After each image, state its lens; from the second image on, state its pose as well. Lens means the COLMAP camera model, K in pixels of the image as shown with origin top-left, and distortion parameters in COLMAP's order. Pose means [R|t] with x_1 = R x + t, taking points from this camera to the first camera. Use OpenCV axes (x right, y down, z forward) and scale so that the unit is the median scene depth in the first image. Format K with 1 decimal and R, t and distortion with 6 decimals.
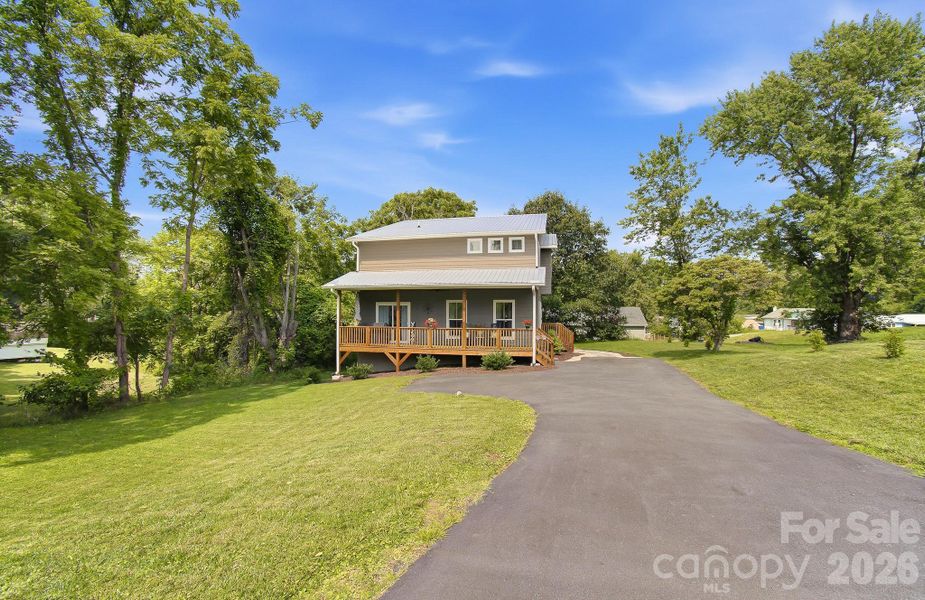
lens RADIAL K [[404.4, 0, 464.4], [0, 404.4, 298.9], [0, 0, 1]] dist [-0.012002, 0.011780]
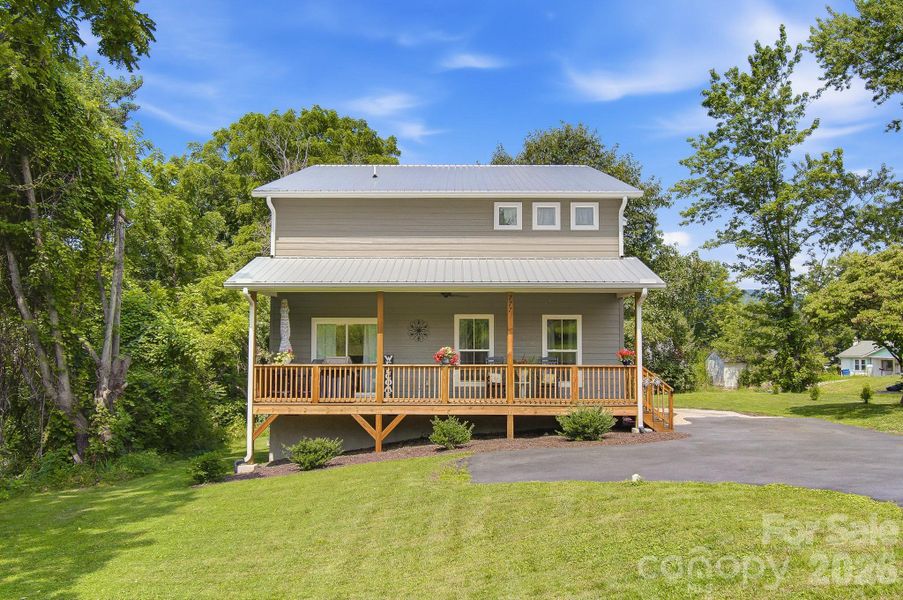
lens RADIAL K [[748.4, 0, 460.8], [0, 748.4, 295.6], [0, 0, 1]] dist [0.010138, 0.026503]
pose [[0.975284, 0.015721, 0.220396, -0.261716], [-0.007293, 0.999213, -0.039002, 0.017072], [-0.220835, 0.036431, 0.974630, 0.039817]]
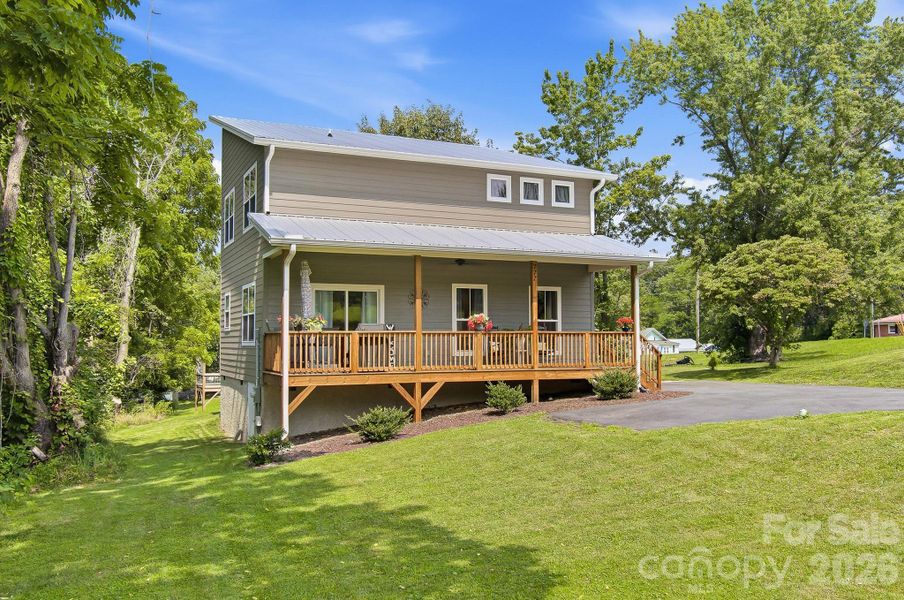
lens RADIAL K [[782.4, 0, 461.8], [0, 782.4, 291.2], [0, 0, 1]] dist [0.037077, 0.002079]
pose [[0.786743, 0.035021, 0.616286, -0.684247], [-0.012368, 0.999083, -0.040984, 0.056375], [-0.617156, 0.024621, 0.786455, 0.197711]]
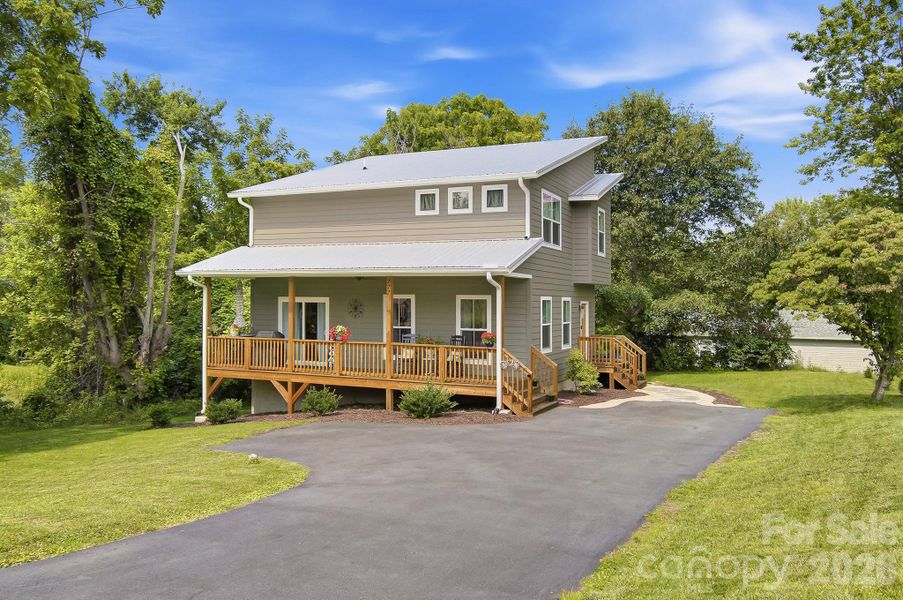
lens RADIAL K [[704.7, 0, 454.6], [0, 704.7, 296.1], [0, 0, 1]] dist [0.028332, 0.004234]
pose [[0.979160, 0.008437, -0.202916, 0.274685], [-0.004511, 0.999794, 0.019803, -0.015969], [0.203041, -0.018475, 0.978996, 0.020140]]
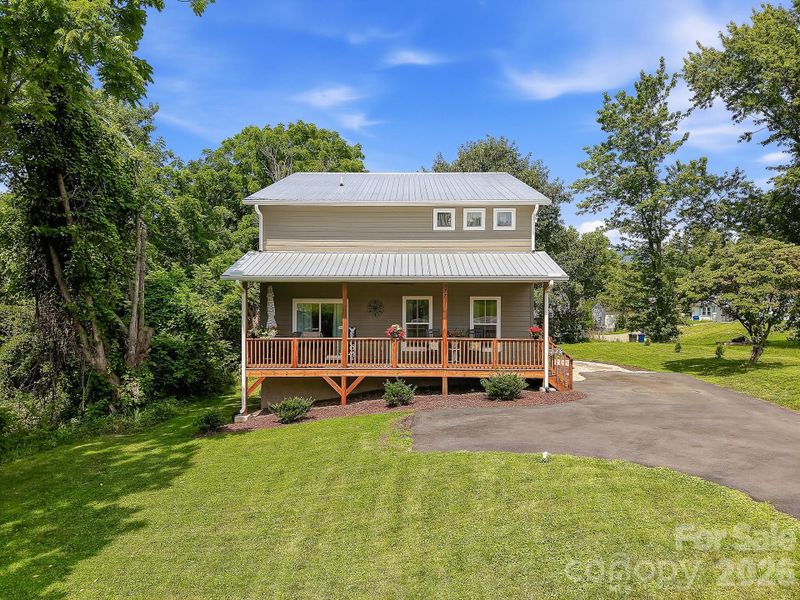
lens RADIAL K [[539.3, 0, 408.0], [0, 539.3, 294.3], [0, 0, 1]] dist [0.058610, -0.037886]
pose [[0.977012, -0.000568, 0.213184, -0.238434], [-0.007034, 0.999366, 0.034898, -0.033384], [-0.213069, -0.035595, 0.976389, 0.106440]]
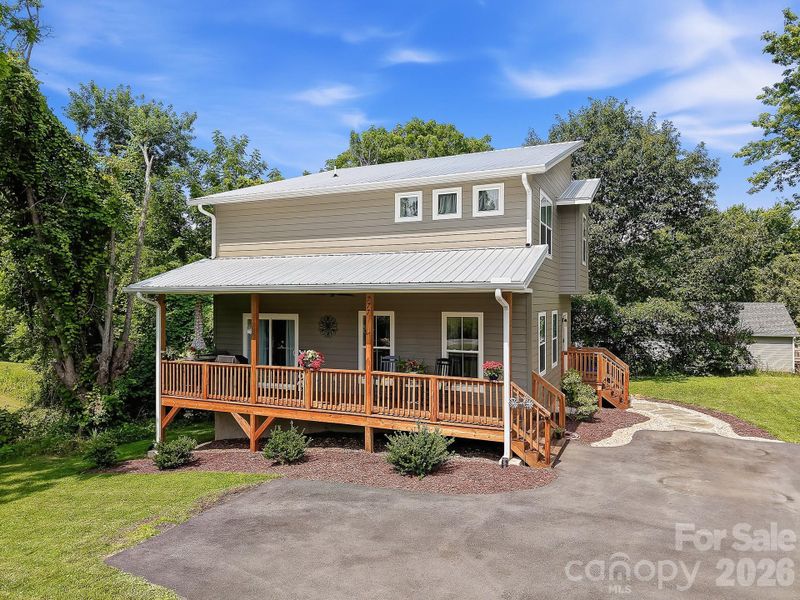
lens RADIAL K [[539.3, 0, 402.2], [0, 539.3, 297.7], [0, 0, 1]] dist [0.058610, -0.037886]
pose [[0.979778, -0.001797, -0.200078, 0.158198], [0.007354, 0.999607, 0.027037, -0.034289], [0.199950, -0.027962, 0.979407, 0.336423]]
